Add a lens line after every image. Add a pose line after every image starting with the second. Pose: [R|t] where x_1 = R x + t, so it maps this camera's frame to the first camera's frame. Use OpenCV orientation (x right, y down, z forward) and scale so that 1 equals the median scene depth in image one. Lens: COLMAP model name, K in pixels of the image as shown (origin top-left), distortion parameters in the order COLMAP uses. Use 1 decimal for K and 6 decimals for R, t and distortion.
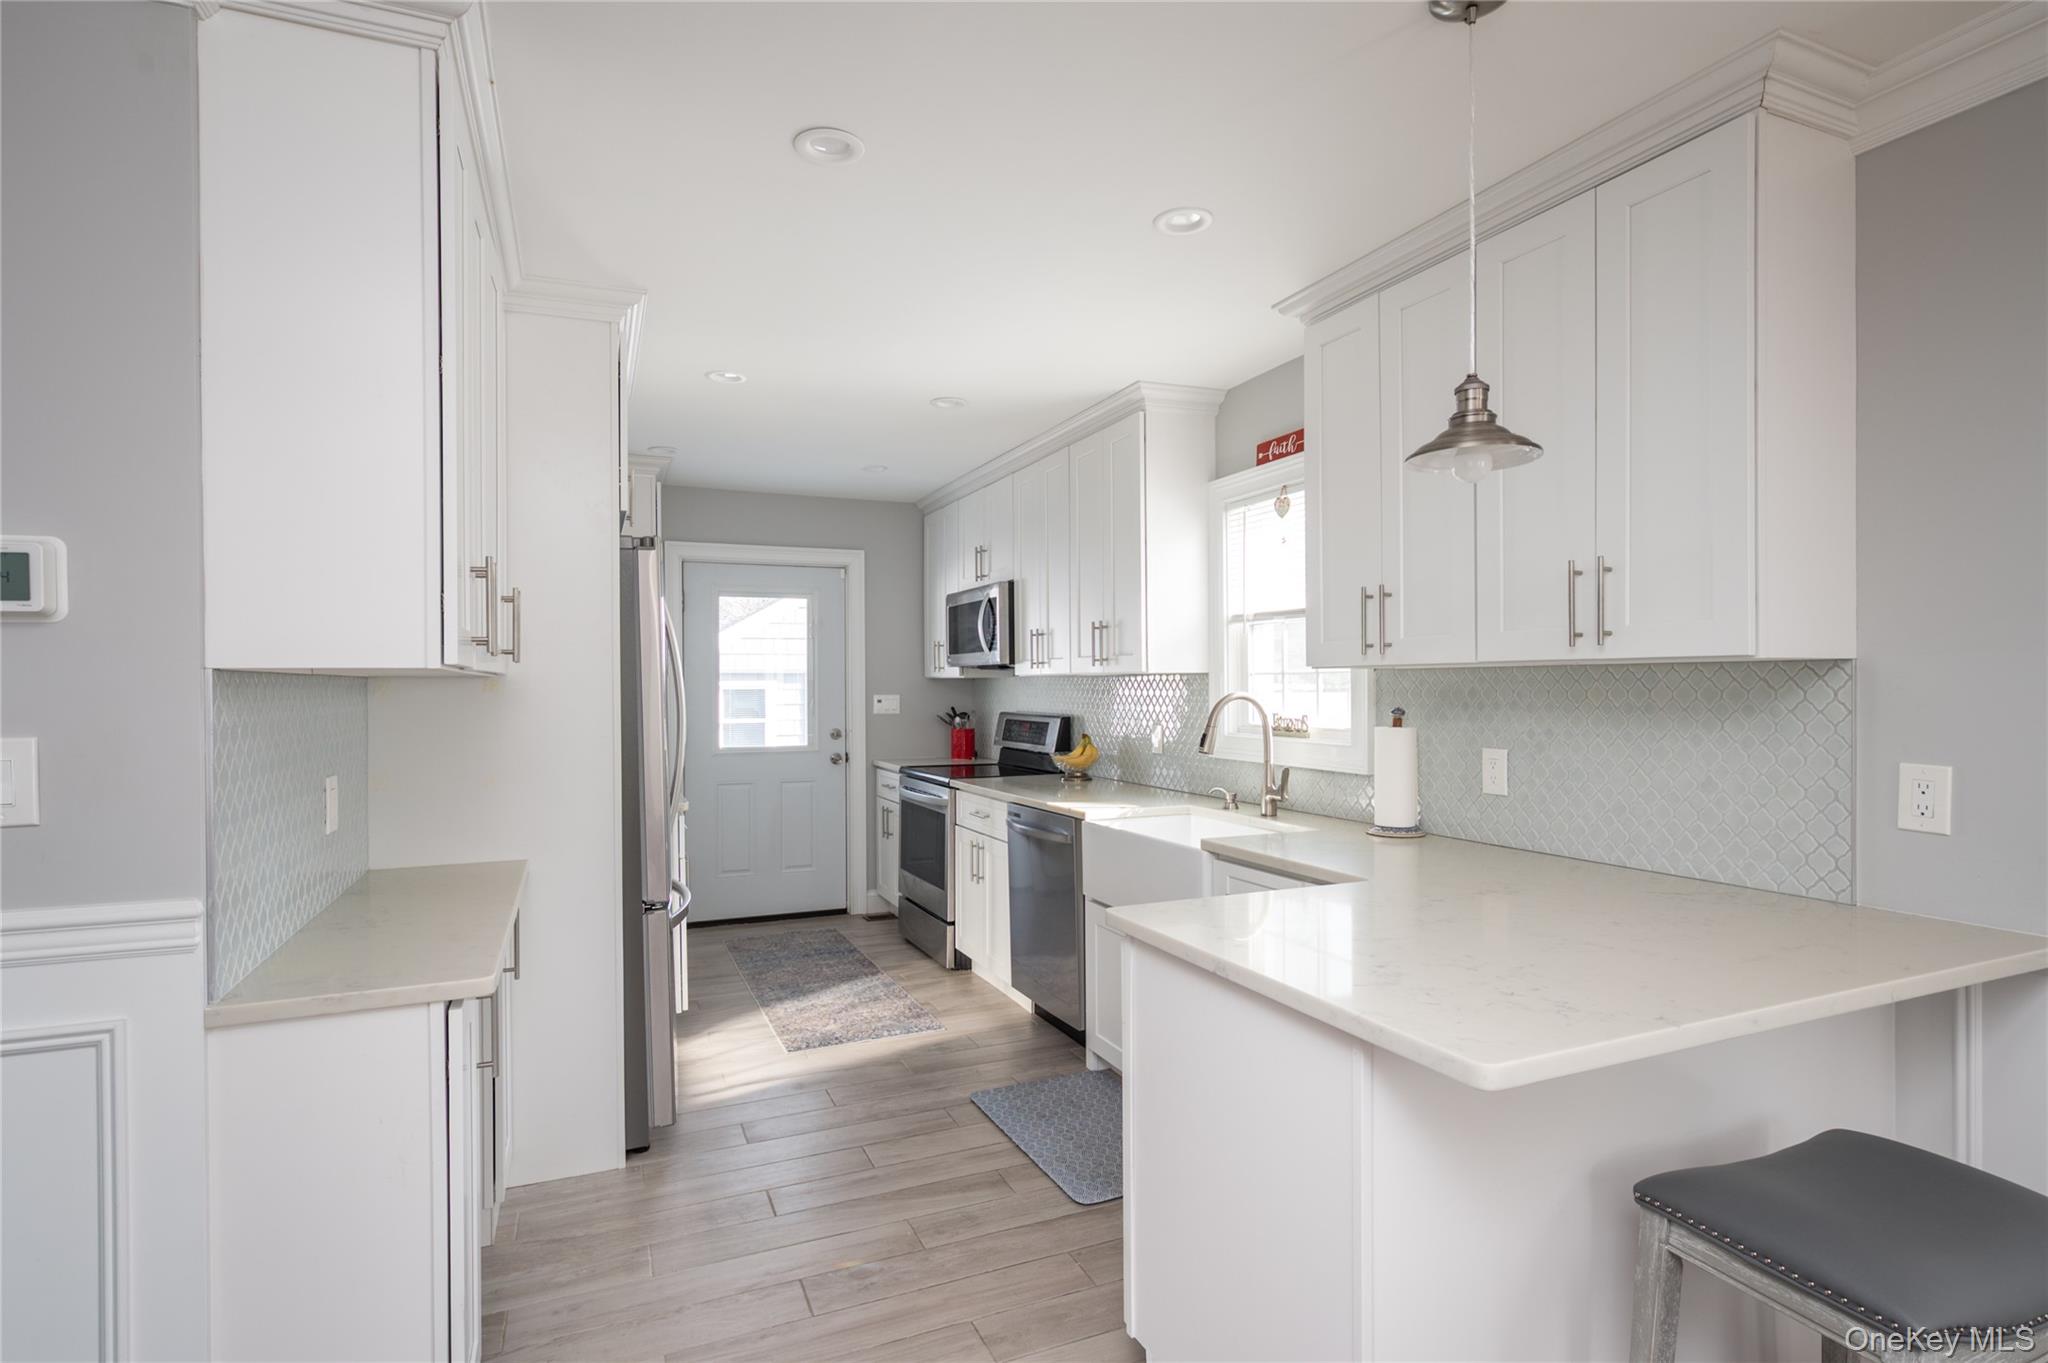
lens RADIAL K [[1046.2, 0, 1034.8], [0, 1046.2, 688.3], [0, 0, 1]] dist [0.002747, 0.001853]
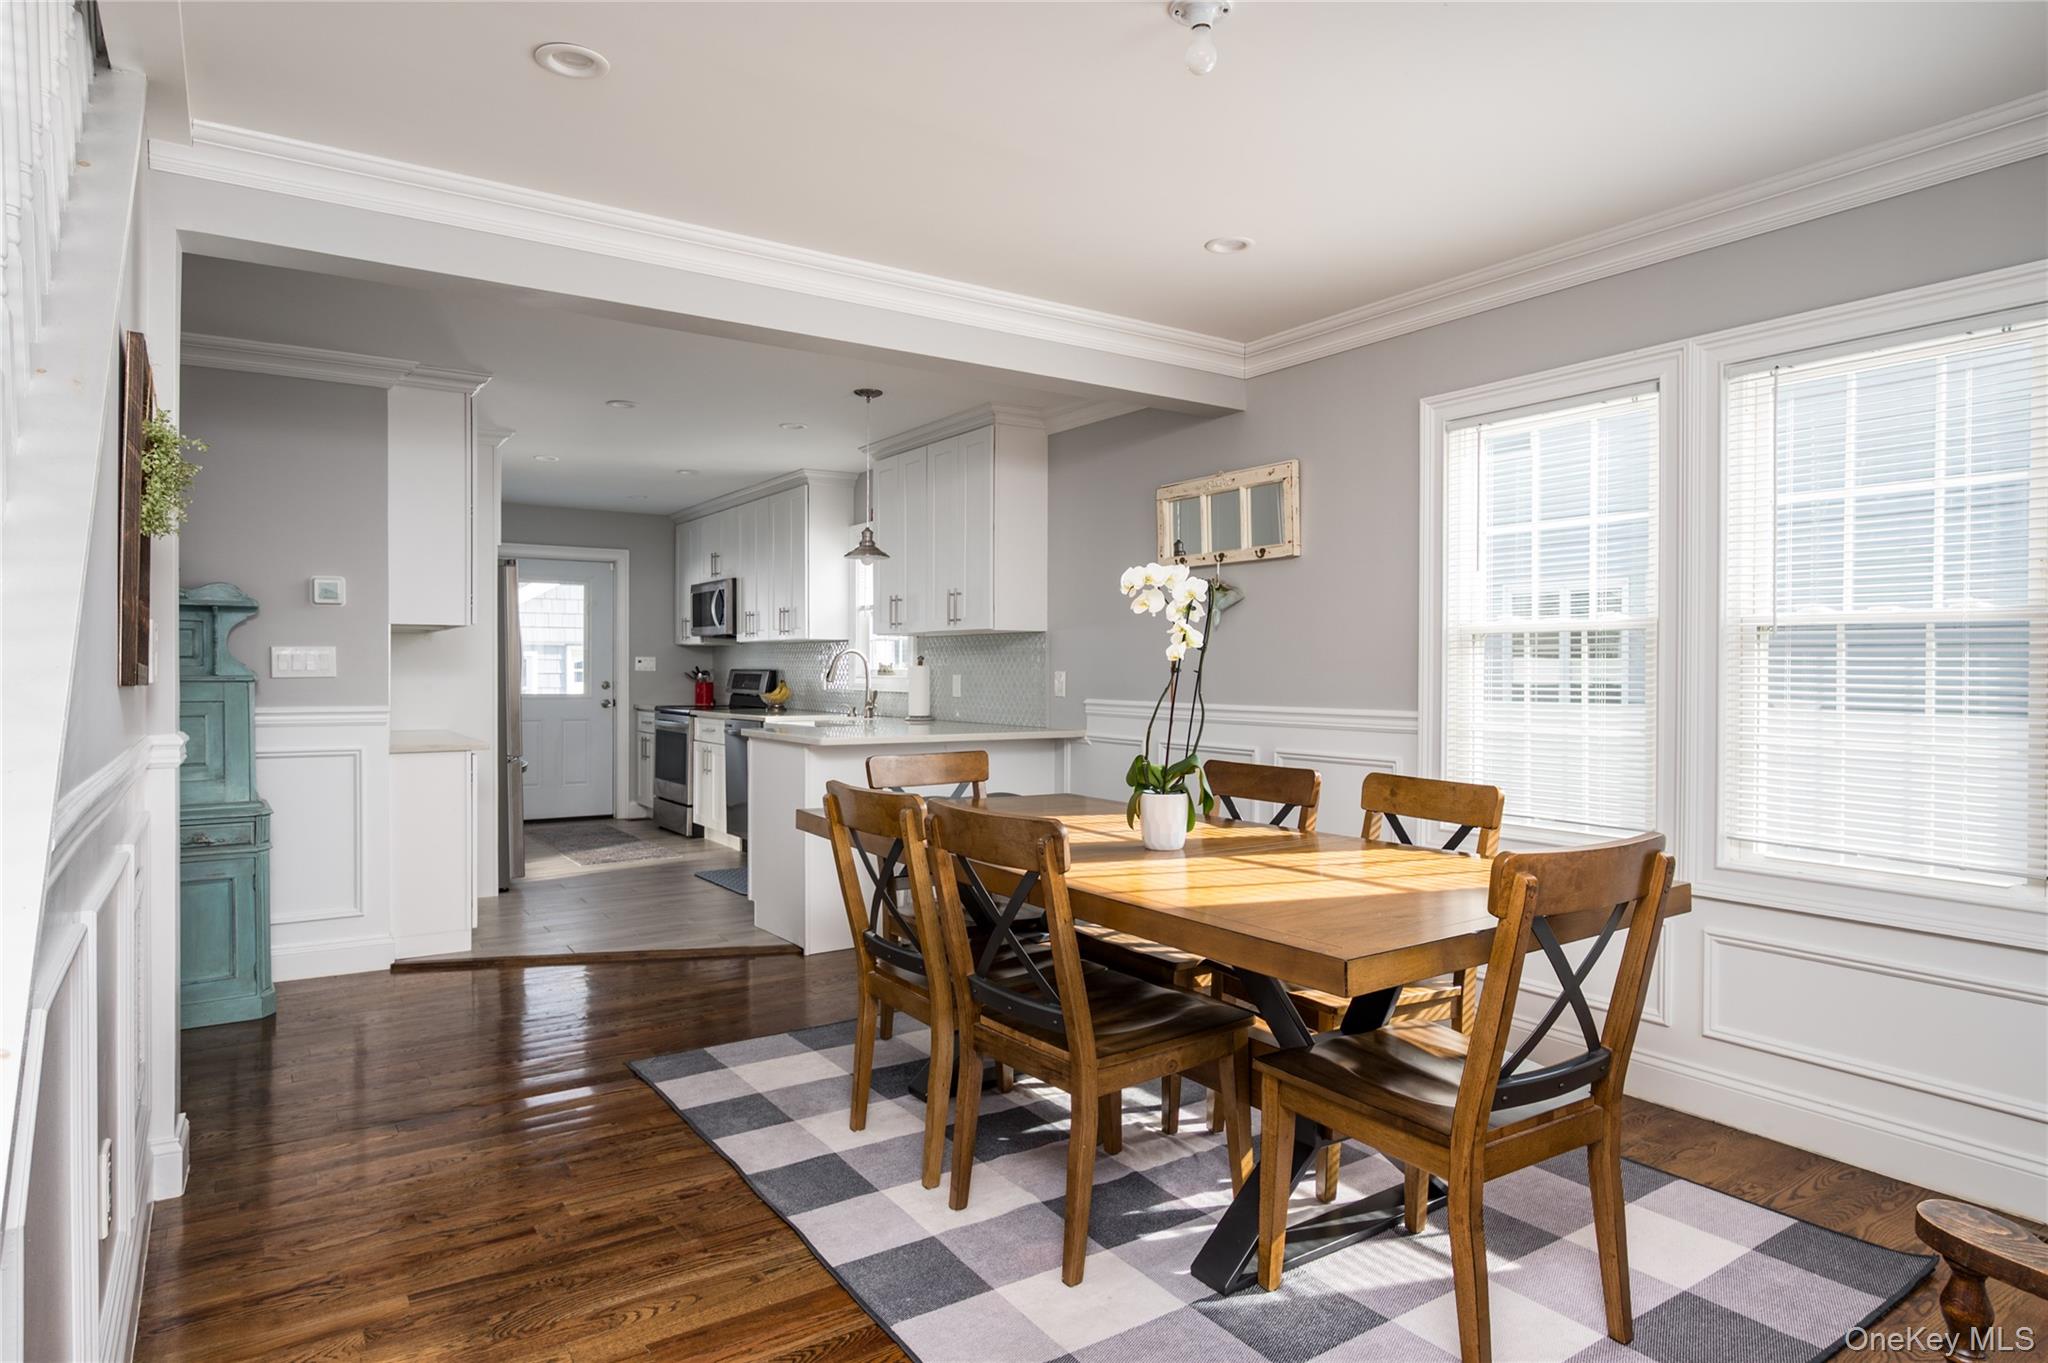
lens RADIAL K [[1182.0, 0, 1073.9], [0, 1182.0, 645.5], [0, 0, 1]] dist [-0.004356, -0.000707]
pose [[0.978151, 0.007377, 0.207764, 0.104557], [-0.002961, 0.999763, -0.021557, 0.028876], [-0.207873, 0.020471, 0.977942, -0.769403]]
